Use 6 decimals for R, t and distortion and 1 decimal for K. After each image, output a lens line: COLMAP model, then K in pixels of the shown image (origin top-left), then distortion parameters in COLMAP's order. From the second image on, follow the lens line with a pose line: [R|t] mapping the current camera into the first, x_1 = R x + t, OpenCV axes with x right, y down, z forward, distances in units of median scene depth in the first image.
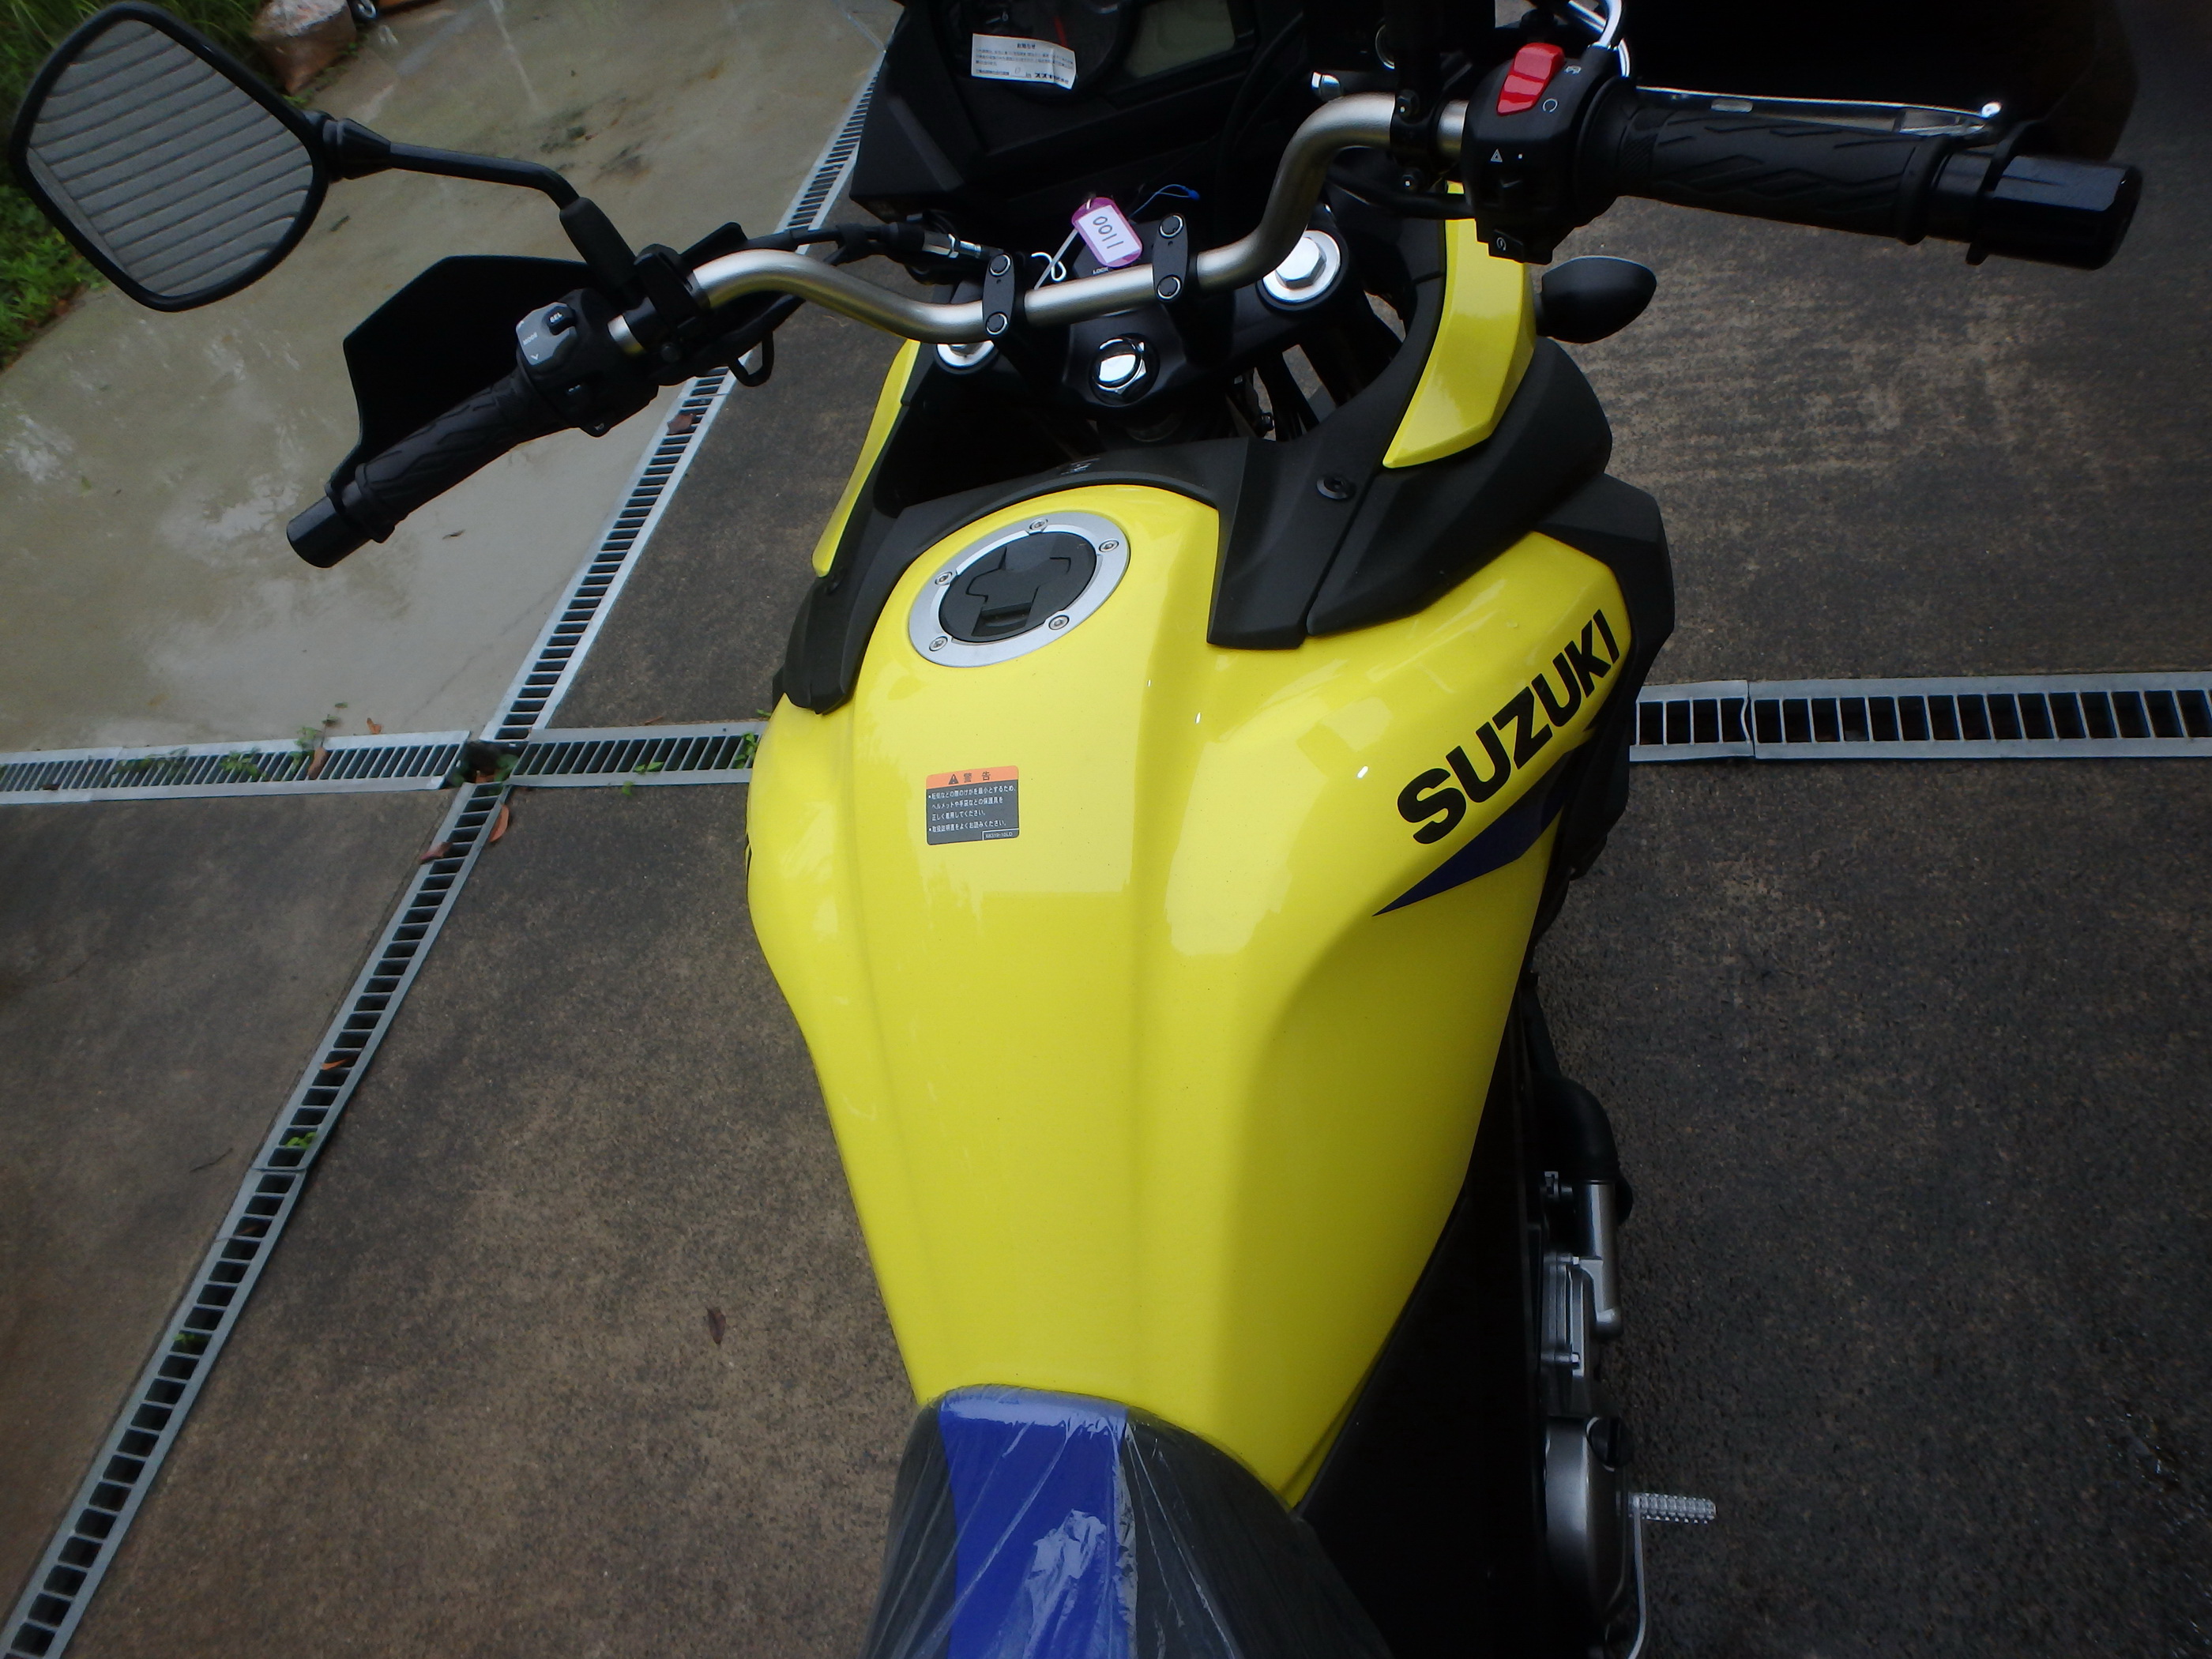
lens RADIAL K [[1372.7, 0, 1121.5], [0, 1372.7, 835.1], [0, 0, 1]] dist [-0.049567, 0.009750]
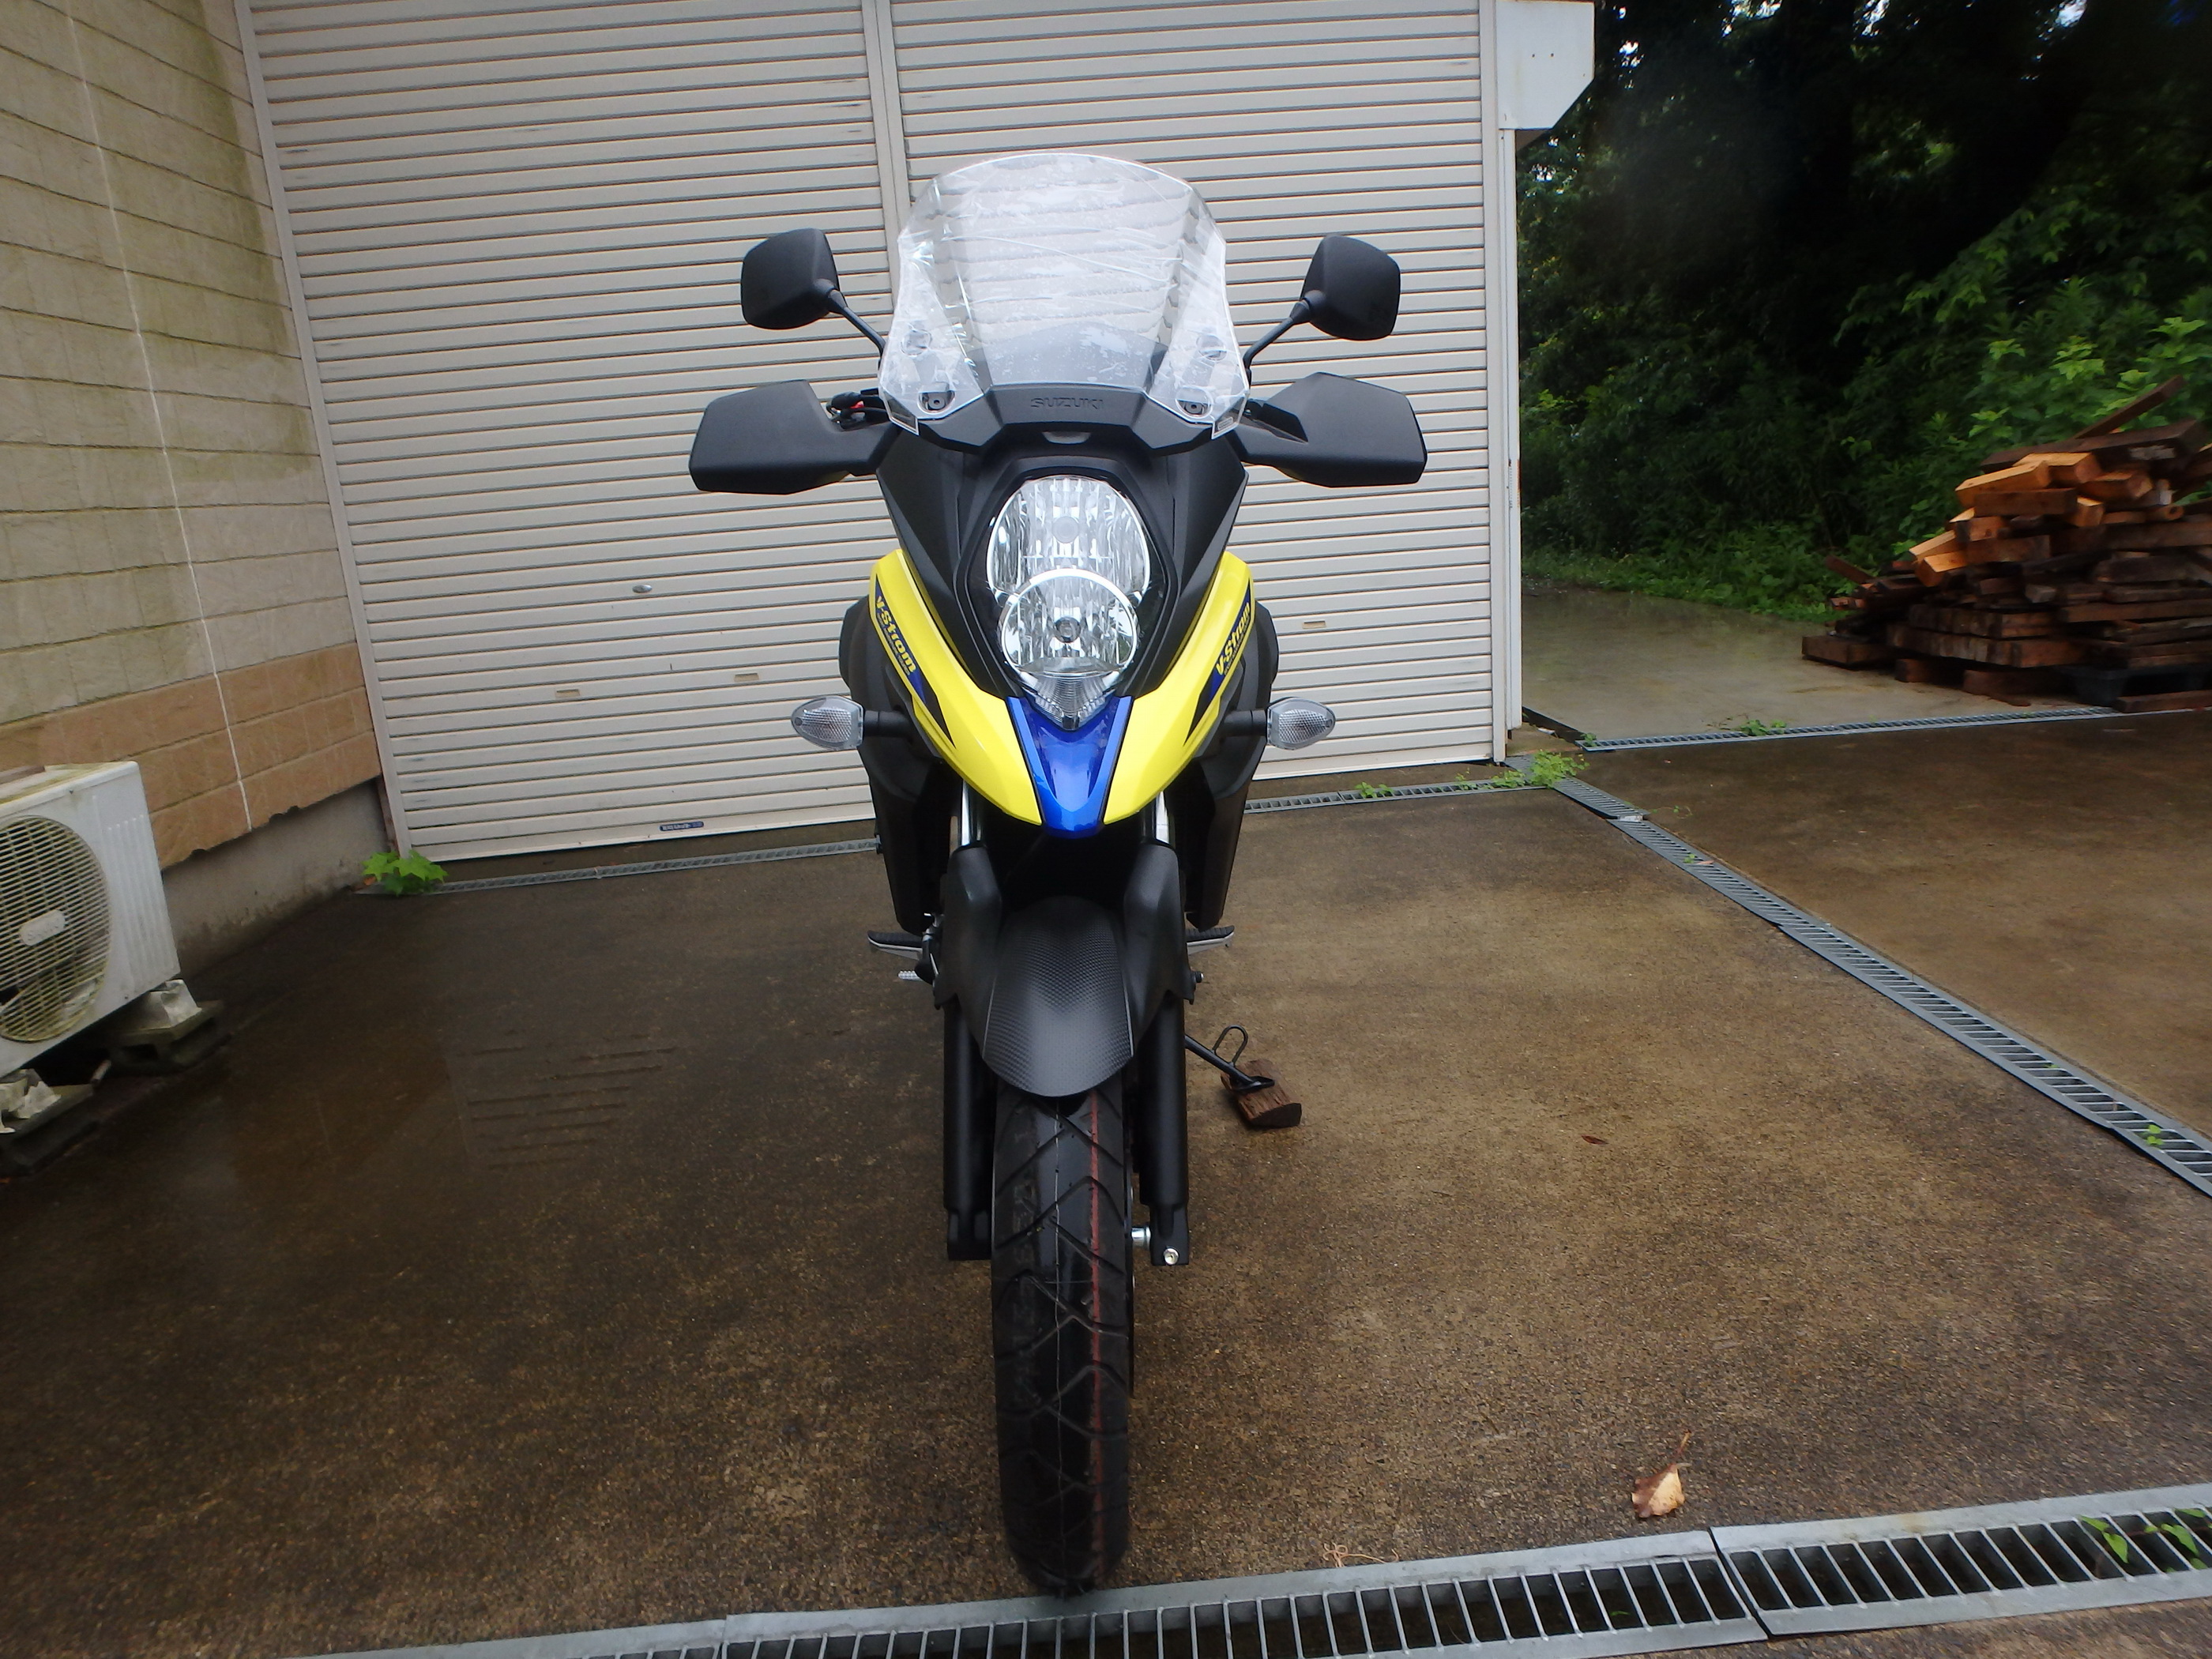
lens RADIAL K [[1372.7, 0, 1121.7], [0, 1372.7, 820.8], [0, 0, 1]] dist [-0.049567, 0.009750]
pose [[-0.905899, 0.402268, -0.132394, 0.170720], [0.022327, 0.357554, 0.933625, -1.010083], [0.422905, 0.842814, -0.332889, 0.992463]]
